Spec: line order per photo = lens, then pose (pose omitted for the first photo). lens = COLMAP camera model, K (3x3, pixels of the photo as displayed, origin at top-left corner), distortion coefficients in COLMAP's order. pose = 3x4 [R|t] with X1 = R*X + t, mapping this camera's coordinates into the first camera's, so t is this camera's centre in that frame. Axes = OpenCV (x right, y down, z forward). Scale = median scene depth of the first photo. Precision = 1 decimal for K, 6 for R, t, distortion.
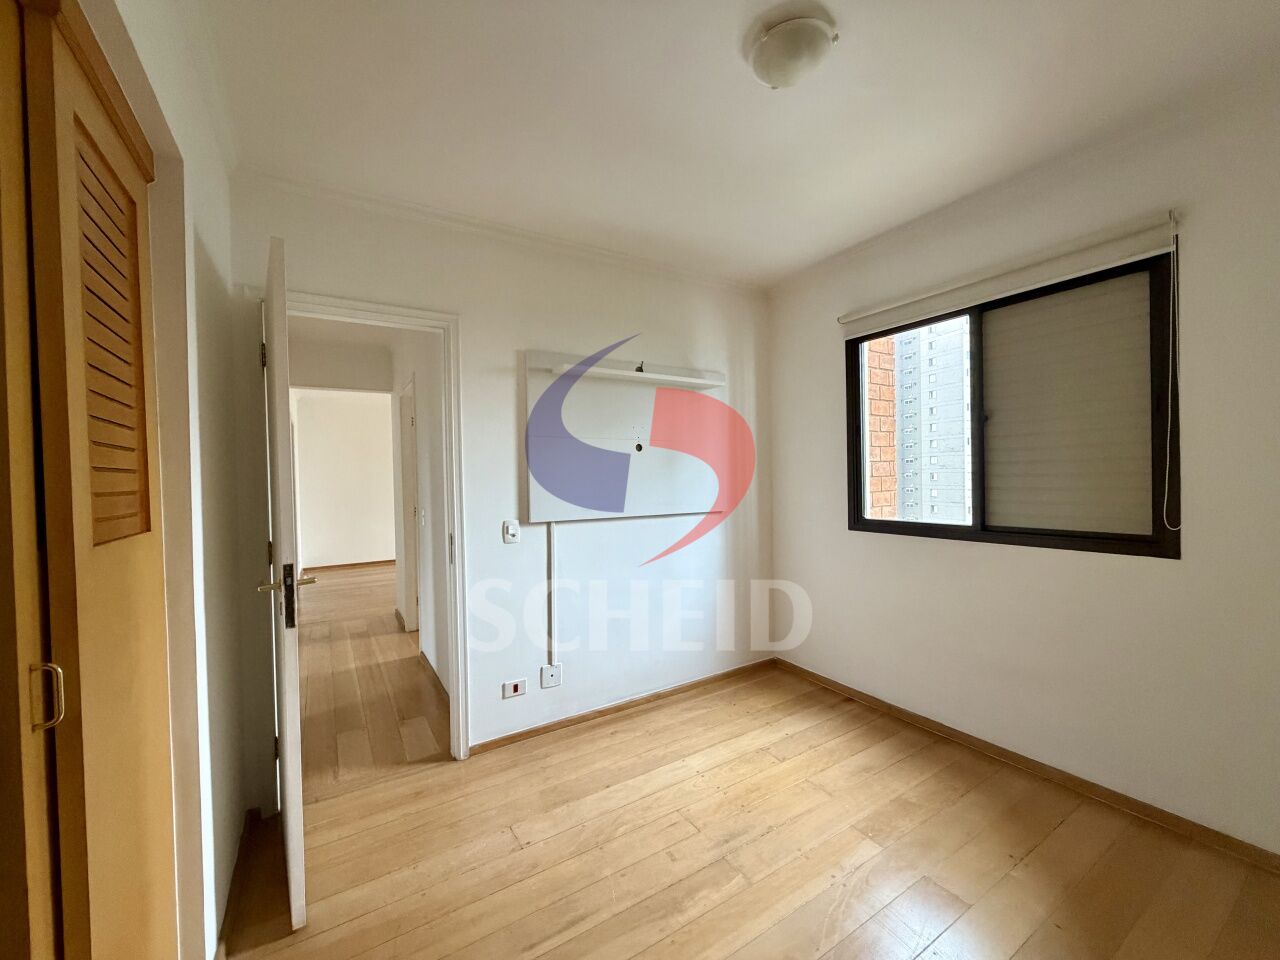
lens RADIAL K [[511.1, 0, 639.7], [0, 511.1, 482.0], [0, 0, 1]] dist [0.006597, 0.000055]
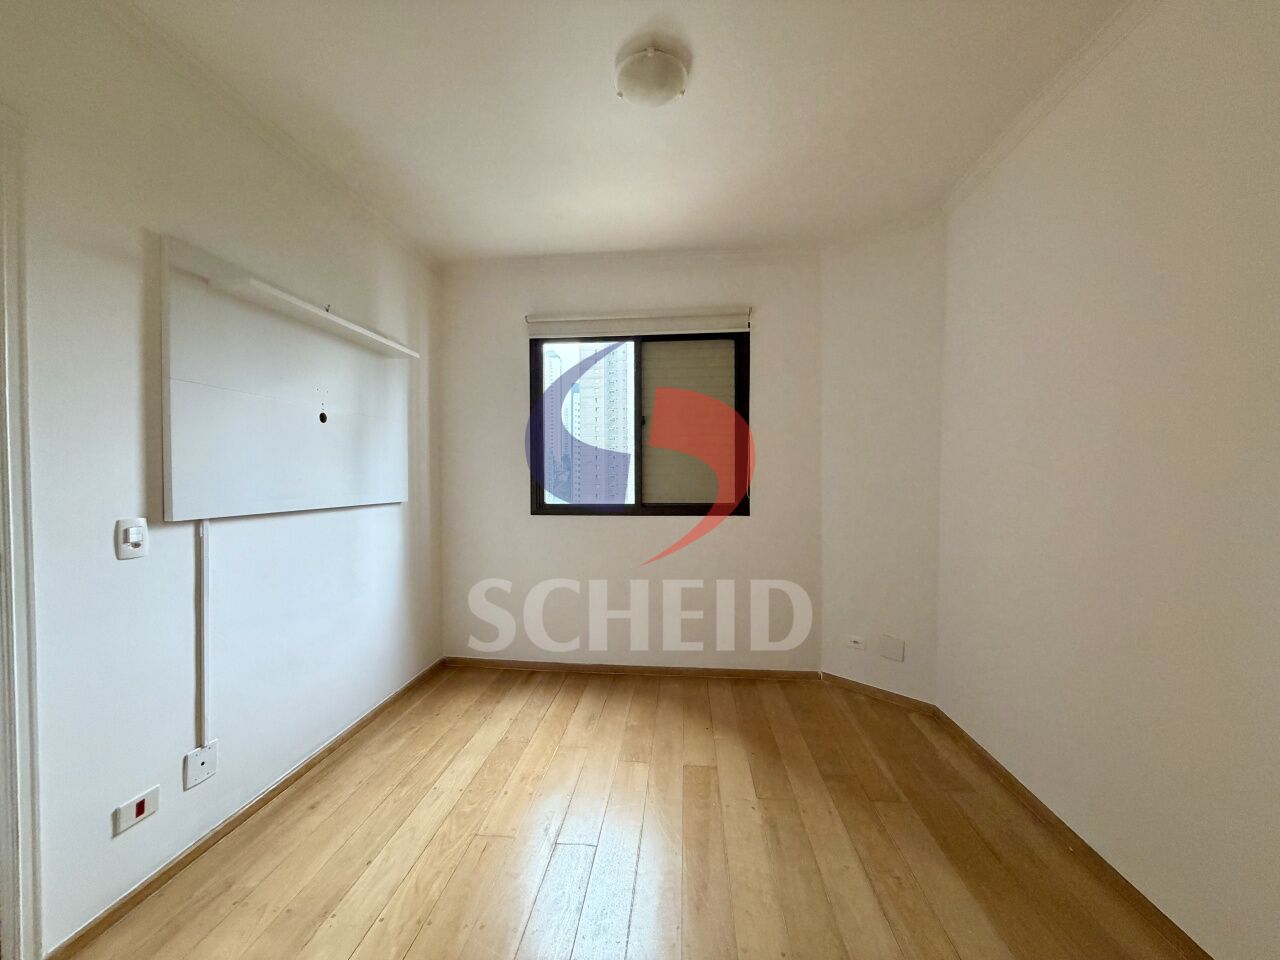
lens RADIAL K [[511.1, 0, 636.4], [0, 511.1, 481.3], [0, 0, 1]] dist [0.006597, 0.000055]
pose [[0.613825, 0.006288, 0.789417, -0.358870], [0.000575, 0.999964, -0.008412, 0.037694], [-0.789442, 0.005617, 0.613800, 0.194504]]
